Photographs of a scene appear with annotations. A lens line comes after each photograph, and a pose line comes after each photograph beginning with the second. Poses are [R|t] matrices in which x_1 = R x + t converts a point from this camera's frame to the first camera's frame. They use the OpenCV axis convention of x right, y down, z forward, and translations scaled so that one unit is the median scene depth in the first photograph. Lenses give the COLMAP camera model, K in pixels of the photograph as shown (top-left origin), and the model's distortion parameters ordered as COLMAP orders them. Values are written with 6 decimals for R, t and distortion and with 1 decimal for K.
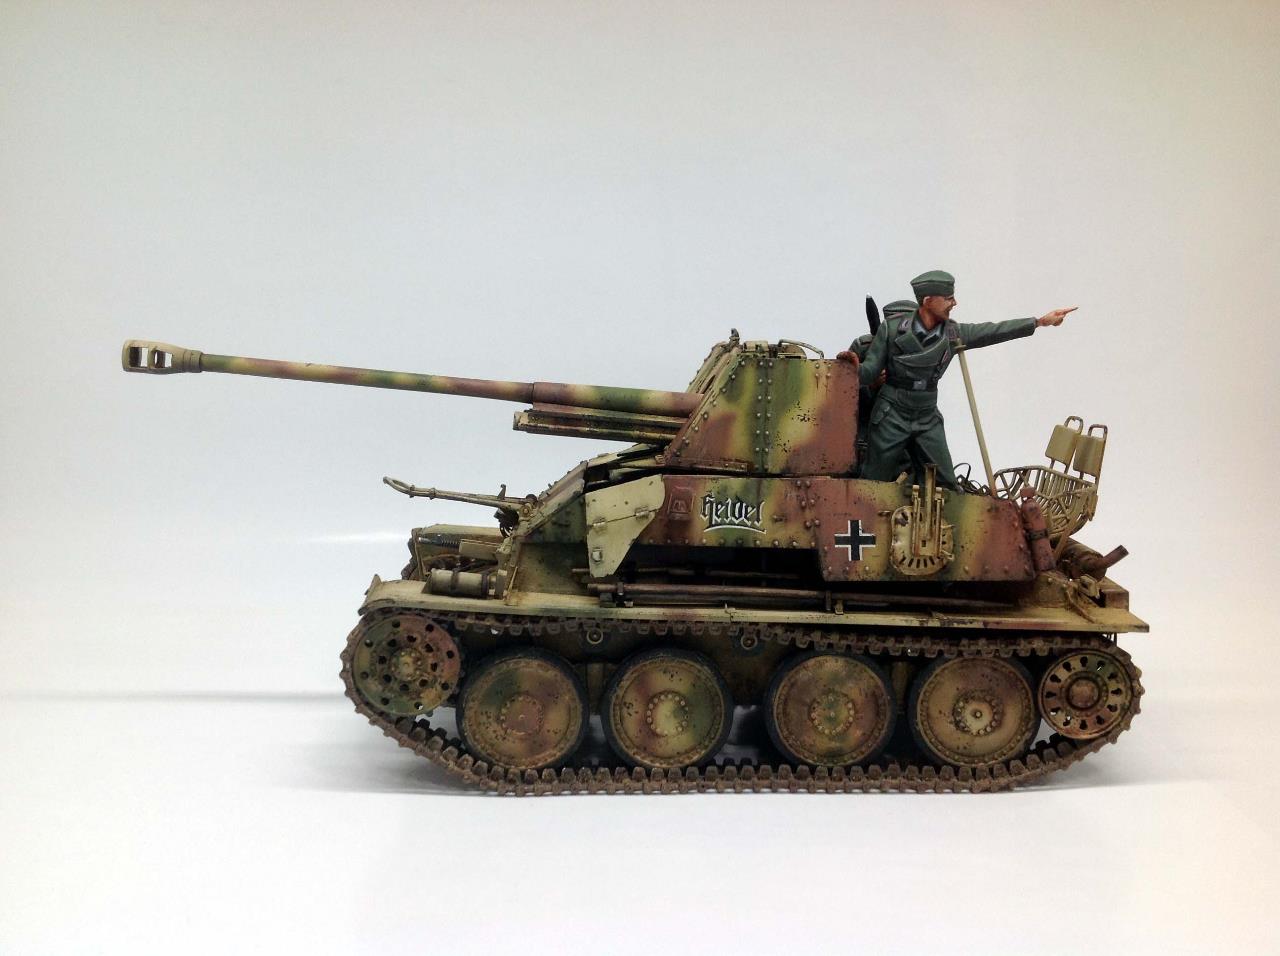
lens RADIAL K [[1193.3, 0, 639.5], [0, 1193.3, 447.4], [0, 0, 1]] dist [0.202368, -0.511539]
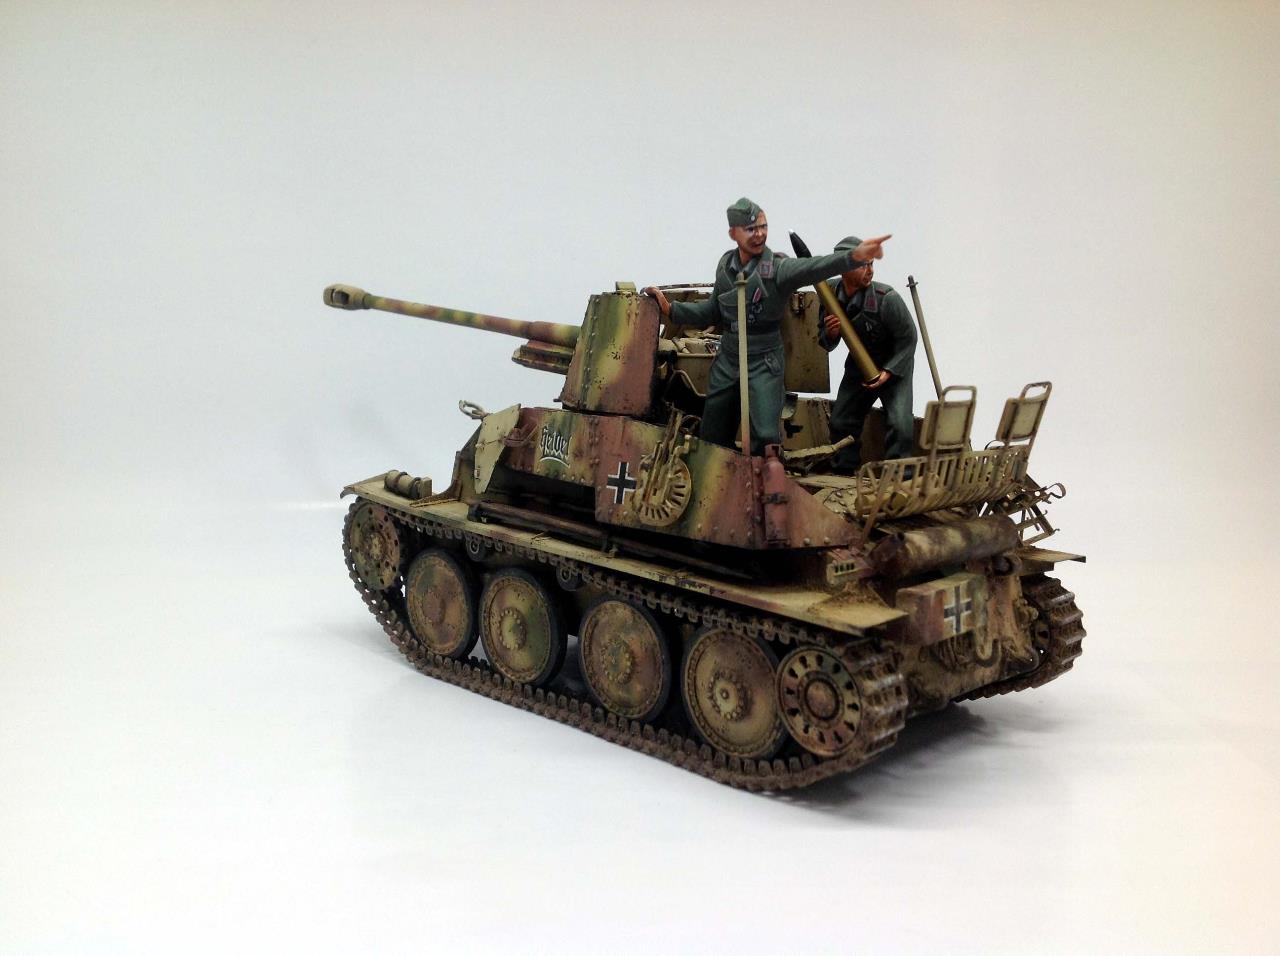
lens RADIAL K [[1193.3, 0, 639.5], [0, 1193.3, 447.4], [0, 0, 1]] dist [0.202368, -0.511539]
pose [[0.710569, 0.091929, -0.697596, 0.835252], [-0.090026, 0.995158, 0.039441, 0.009682], [0.697845, 0.034777, 0.715405, 0.317275]]
